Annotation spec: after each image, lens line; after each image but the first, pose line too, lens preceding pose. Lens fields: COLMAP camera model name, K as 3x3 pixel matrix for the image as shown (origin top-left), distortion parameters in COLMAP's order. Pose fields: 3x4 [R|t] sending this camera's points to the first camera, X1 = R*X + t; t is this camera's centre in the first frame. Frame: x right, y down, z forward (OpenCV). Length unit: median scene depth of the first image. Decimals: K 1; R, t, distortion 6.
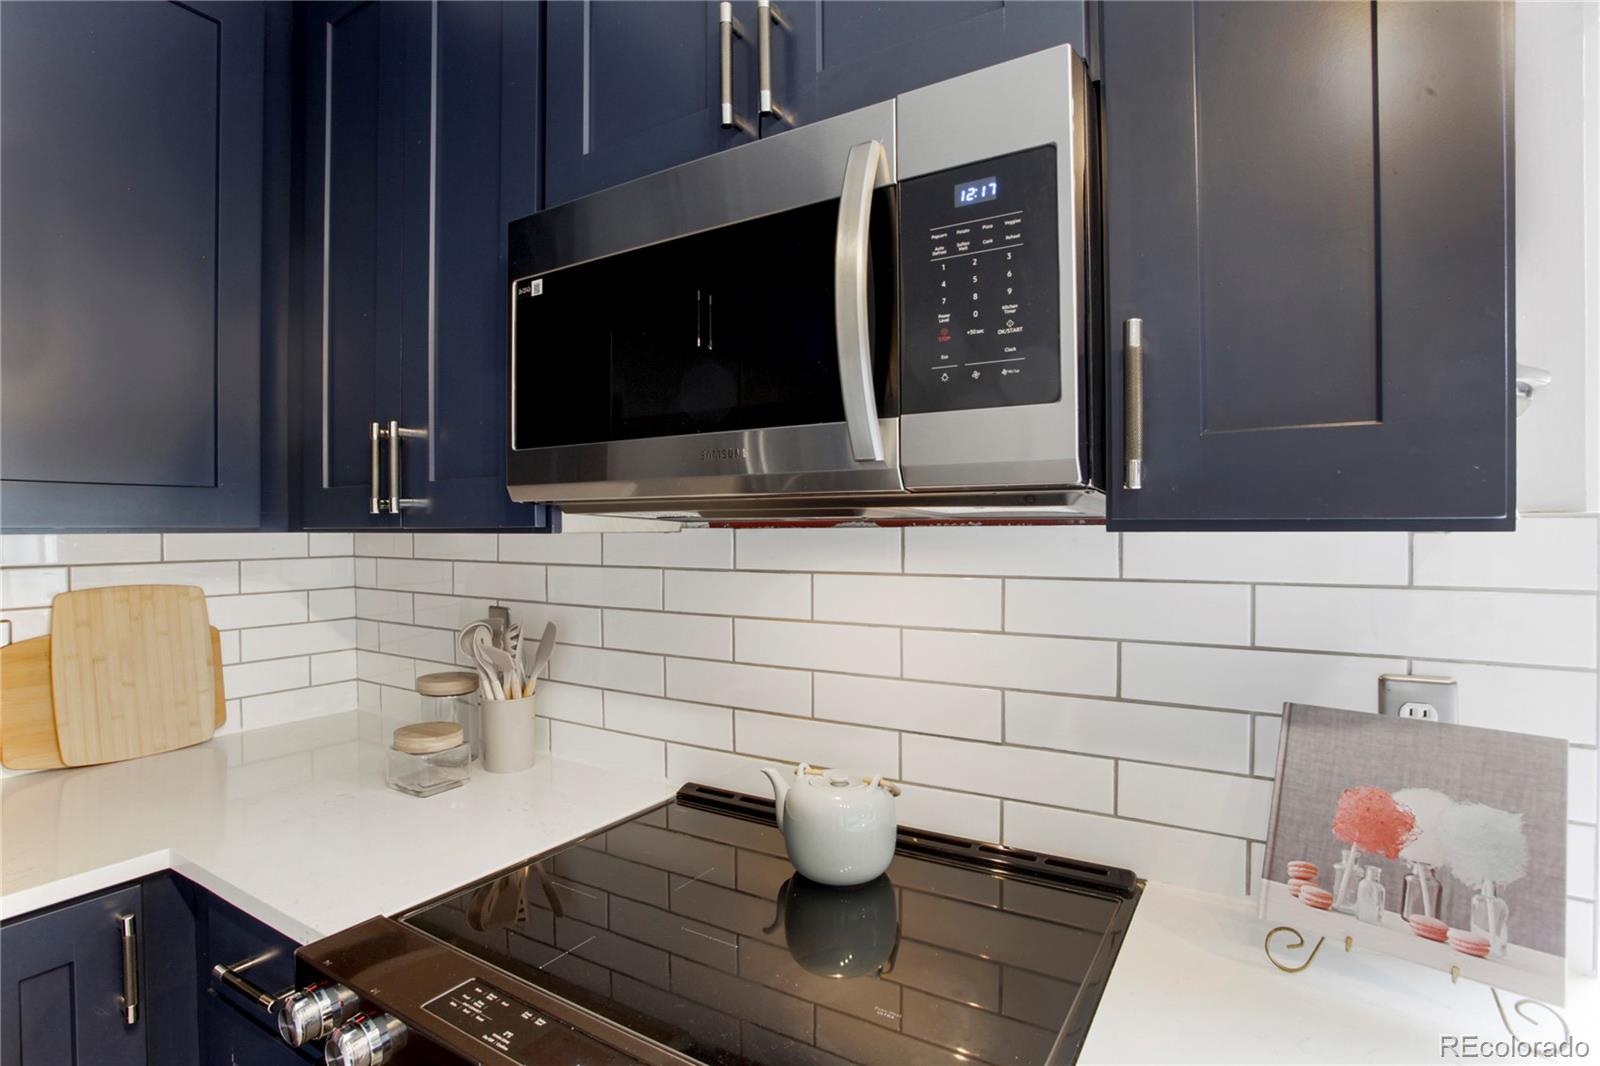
lens RADIAL K [[816.0, 0, 797.6], [0, 816.0, 536.5], [0, 0, 1]] dist [-0.040798, 0.000962]
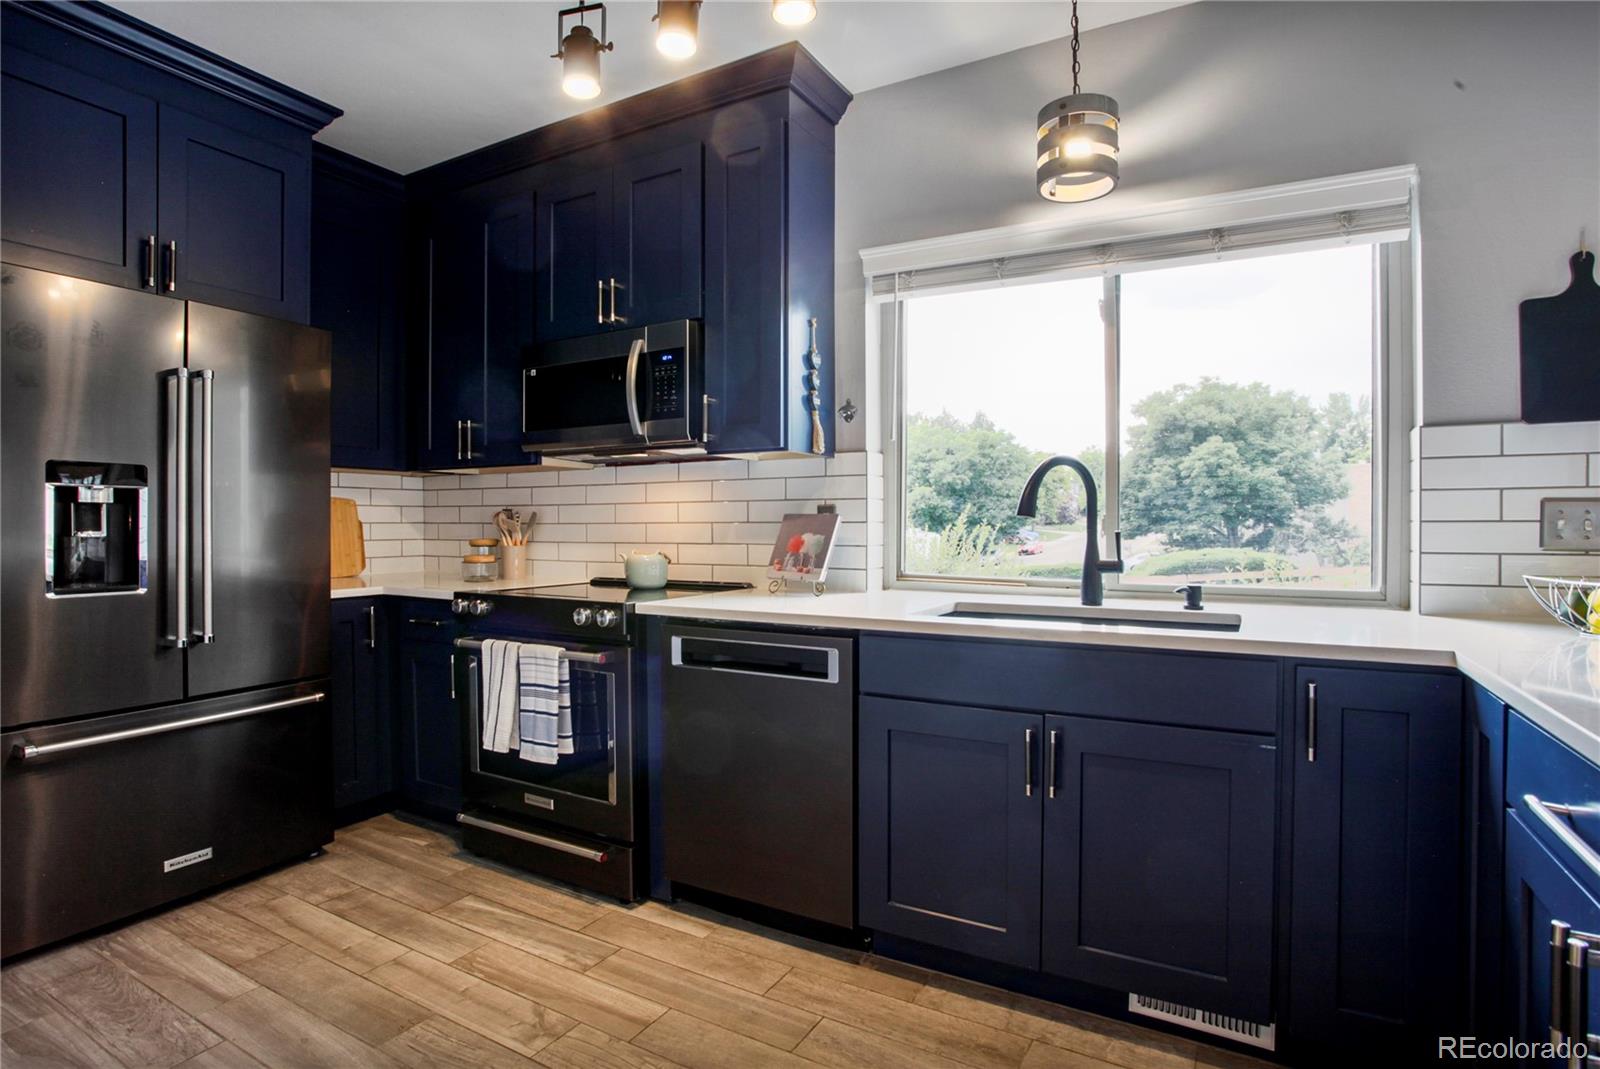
lens RADIAL K [[816.0, 0, 854.5], [0, 816.0, 509.7], [0, 0, 1]] dist [-0.040798, 0.000962]
pose [[0.994248, -0.004144, 0.107024, 0.381199], [0.006824, 0.999672, -0.024682, 0.189611], [-0.106887, 0.025270, 0.993950, -1.502538]]
